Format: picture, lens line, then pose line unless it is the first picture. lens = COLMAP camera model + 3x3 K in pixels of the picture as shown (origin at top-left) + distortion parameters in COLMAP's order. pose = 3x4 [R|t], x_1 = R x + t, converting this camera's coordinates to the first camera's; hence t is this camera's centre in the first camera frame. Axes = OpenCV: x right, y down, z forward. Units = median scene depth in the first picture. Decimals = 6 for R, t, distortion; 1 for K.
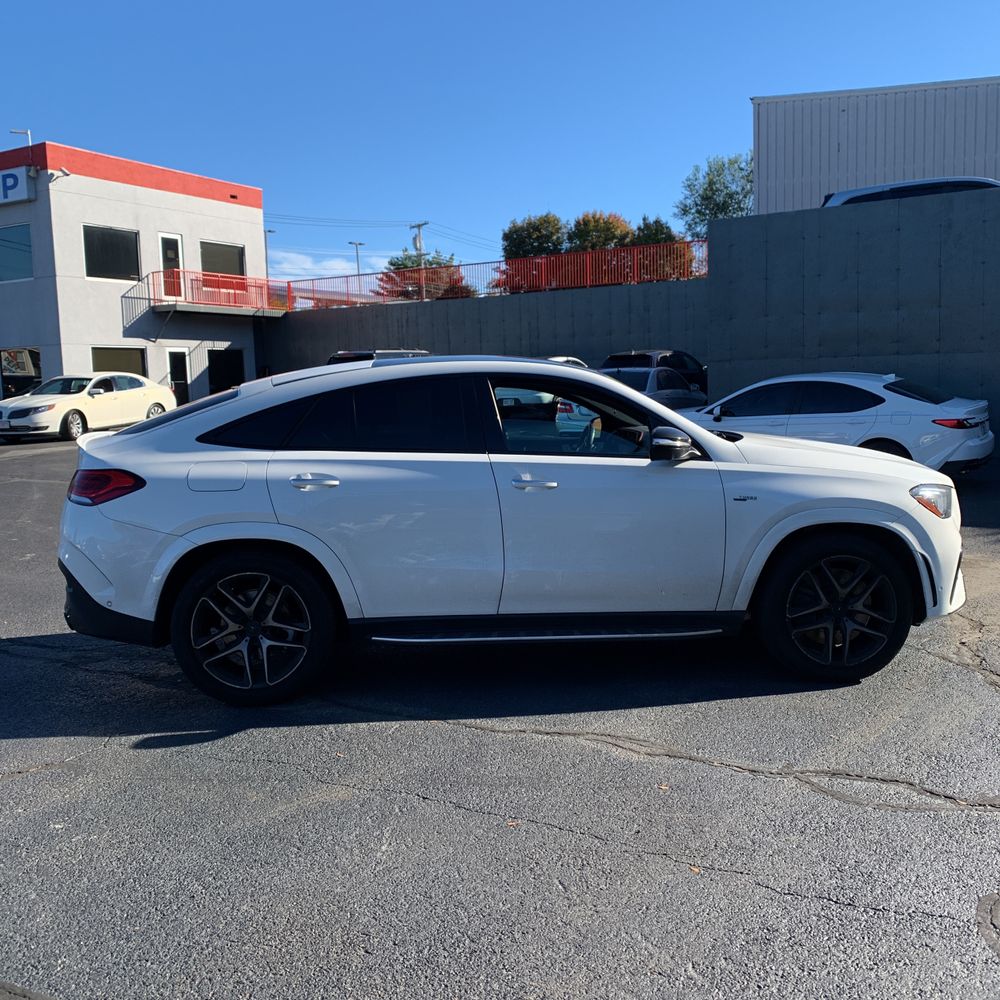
lens RADIAL K [[1032.9, 0, 511.0], [0, 1032.9, 522.4], [0, 0, 1]] dist [0.004198, 0.000000]
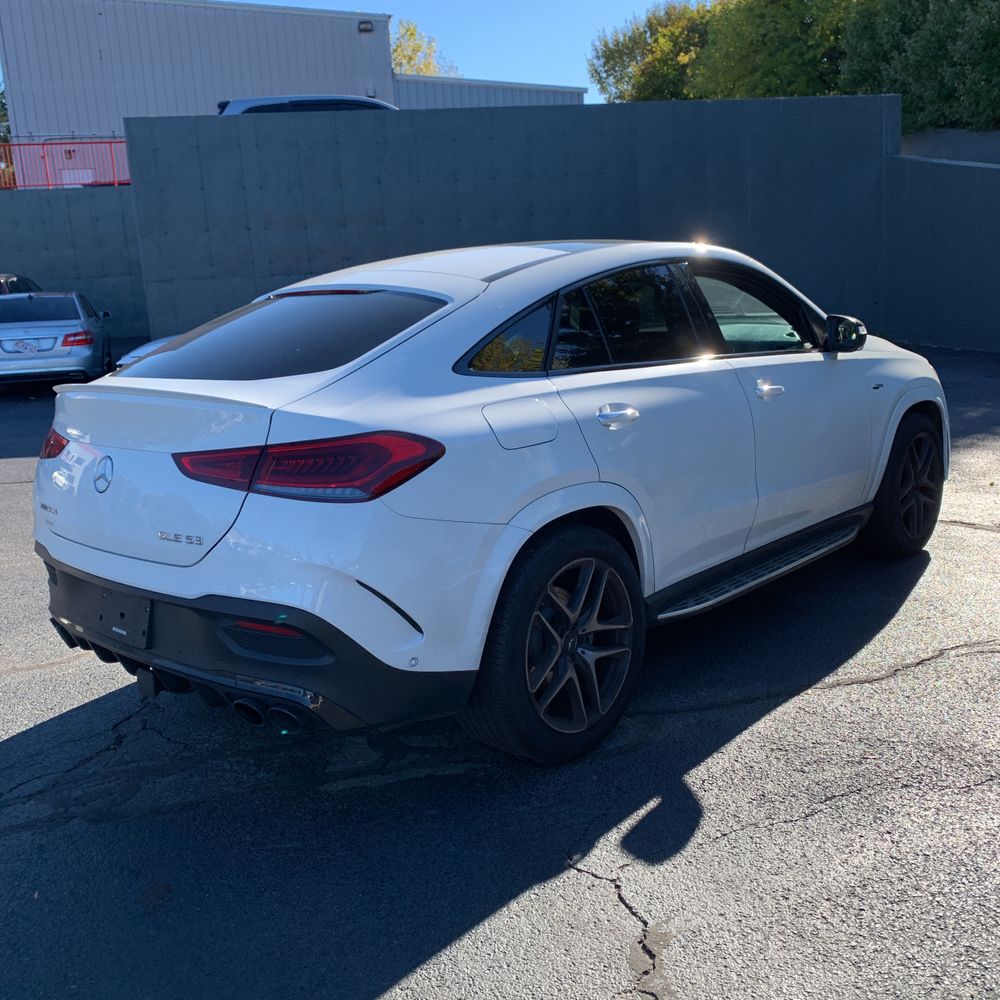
lens RADIAL K [[1032.9, 0, 501.6], [0, 1032.9, 500.4], [0, 0, 1]] dist [0.004198, 0.000000]
pose [[0.720719, -0.158470, 0.674871, -0.203524], [0.128728, 0.987183, 0.094332, -0.016419], [-0.681170, 0.018888, 0.731882, 0.150905]]
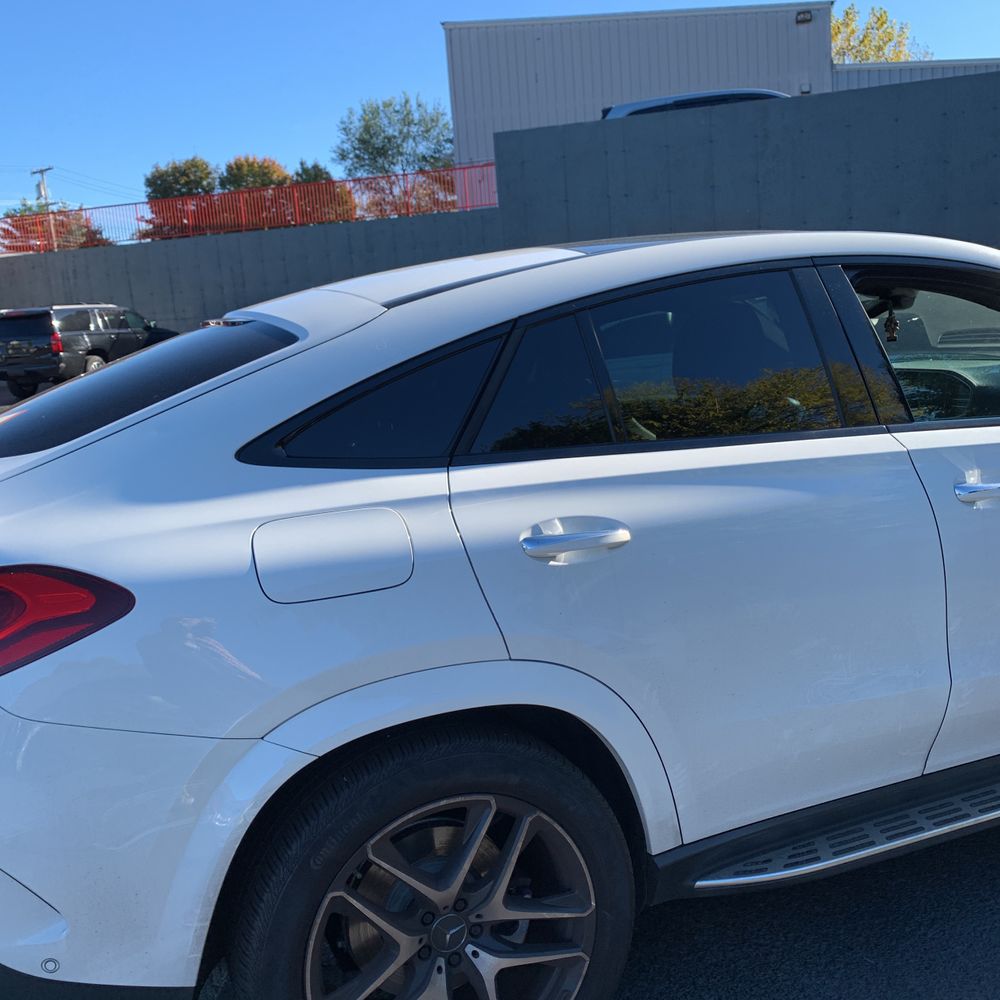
lens RADIAL K [[1032.9, 0, 493.4], [0, 1032.9, 498.2], [0, 0, 1]] dist [0.004198, 0.000000]
pose [[0.946788, -0.095813, 0.307266, -0.094622], [0.089752, 0.995389, 0.033830, -0.019835], [-0.309090, -0.004452, 0.951022, 0.177628]]
